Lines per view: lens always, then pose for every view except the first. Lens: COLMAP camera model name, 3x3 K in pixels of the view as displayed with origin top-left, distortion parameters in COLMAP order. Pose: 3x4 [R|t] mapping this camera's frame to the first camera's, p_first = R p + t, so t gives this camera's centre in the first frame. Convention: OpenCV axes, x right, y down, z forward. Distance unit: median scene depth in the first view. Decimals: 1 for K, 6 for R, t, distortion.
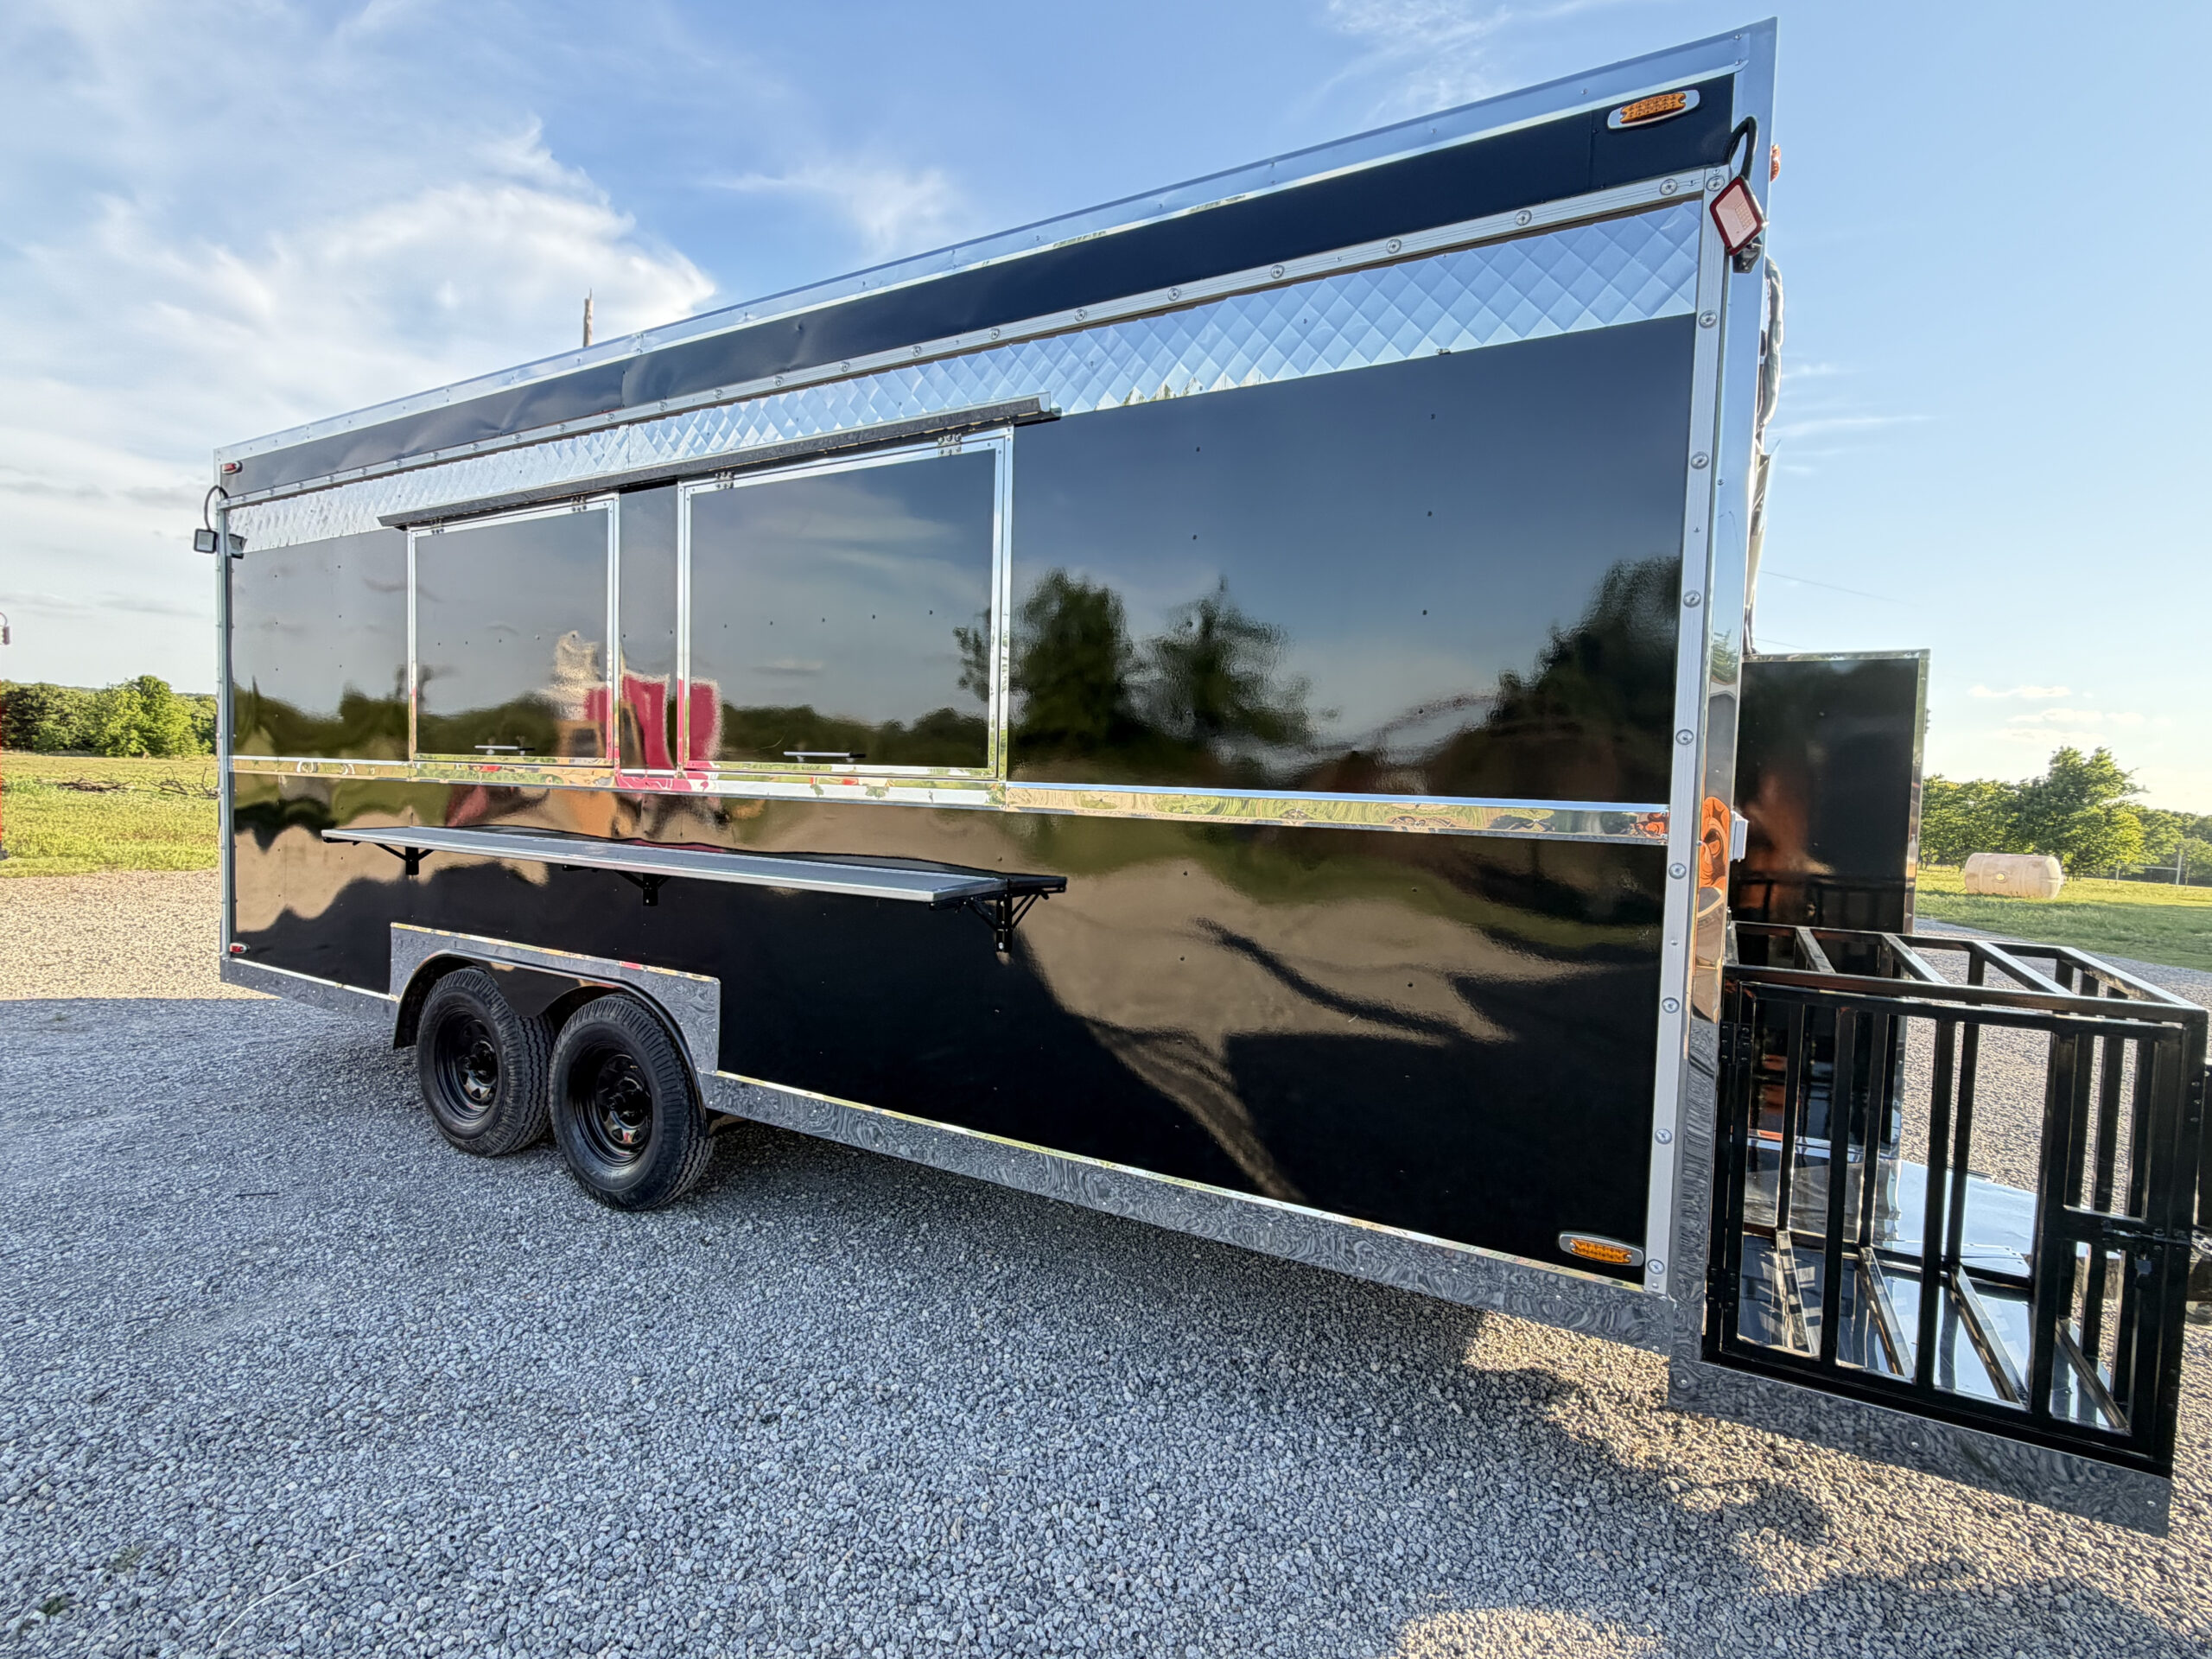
lens RADIAL K [[1099.1, 0, 1106.0], [0, 1099.1, 829.5], [0, 0, 1]] dist [0.000295, -0.000465]
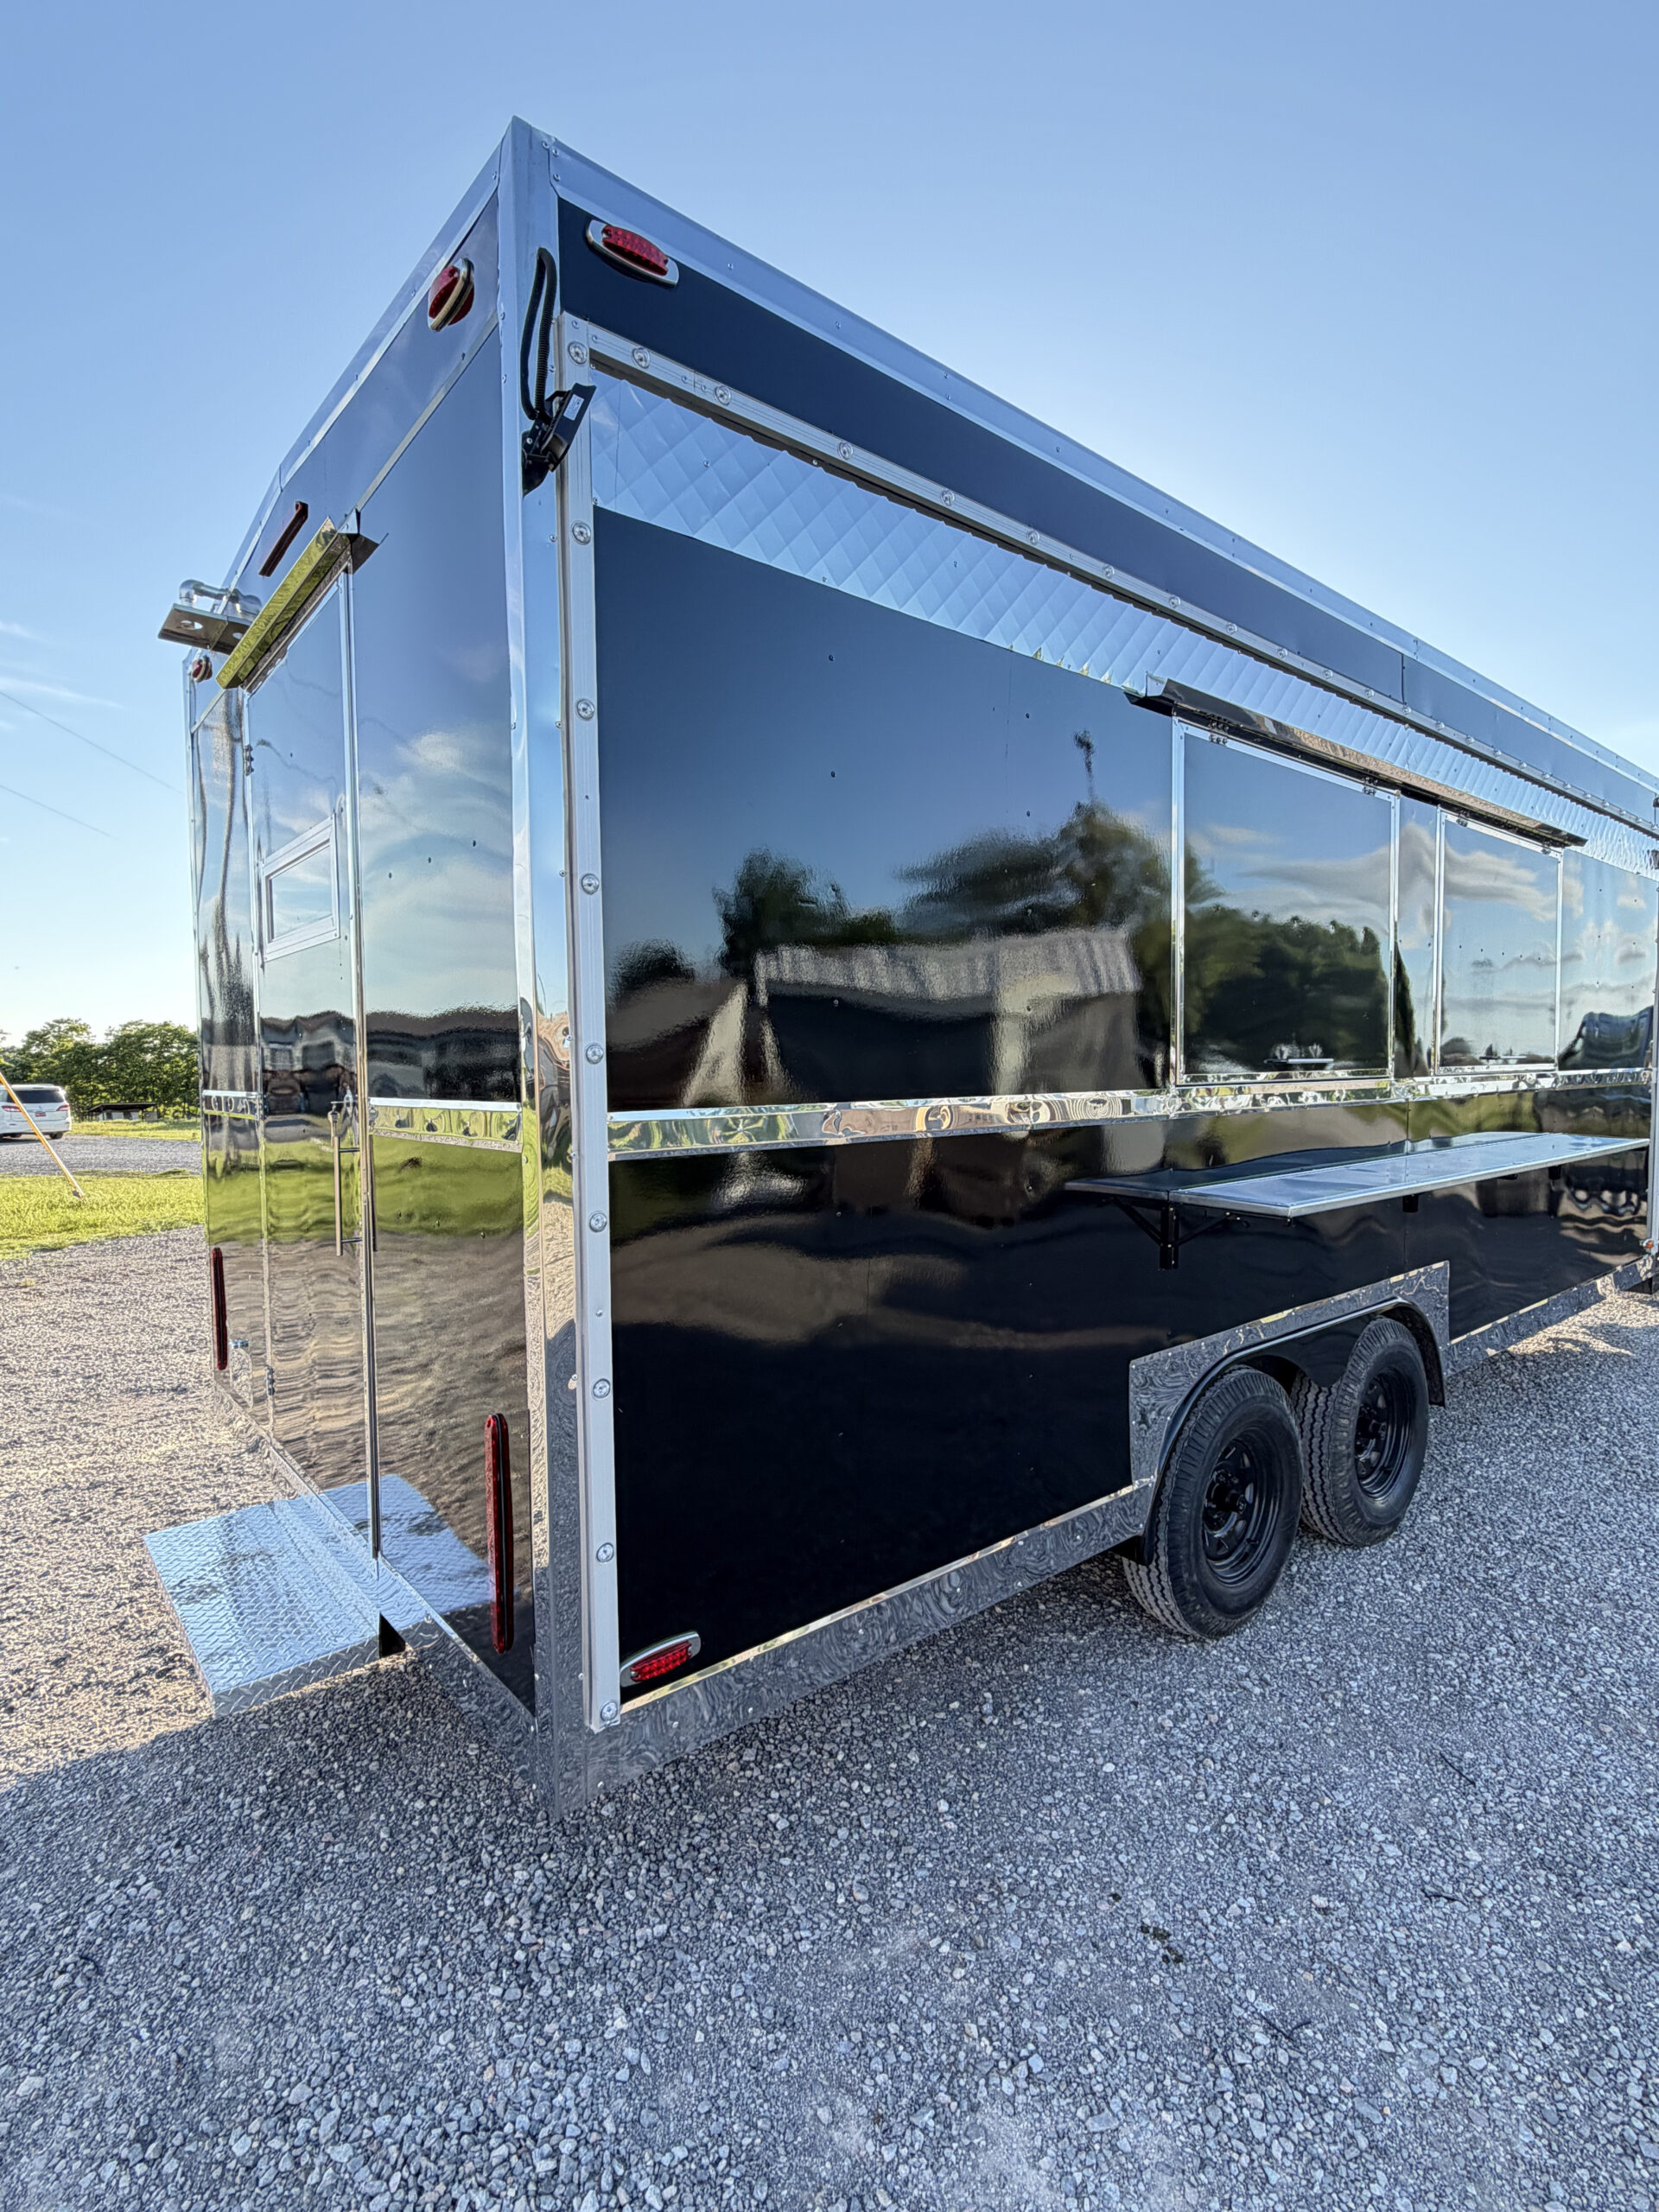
lens RADIAL K [[1071.1, 0, 829.5], [0, 1071.1, 1106.0], [0, 0, 1]] dist [0.000583, -0.000958]
pose [[0.342910, -0.074539, 0.936406, -2.112276], [0.065880, 0.996301, 0.055182, -0.163254], [-0.937055, 0.042768, 0.346552, 1.614983]]
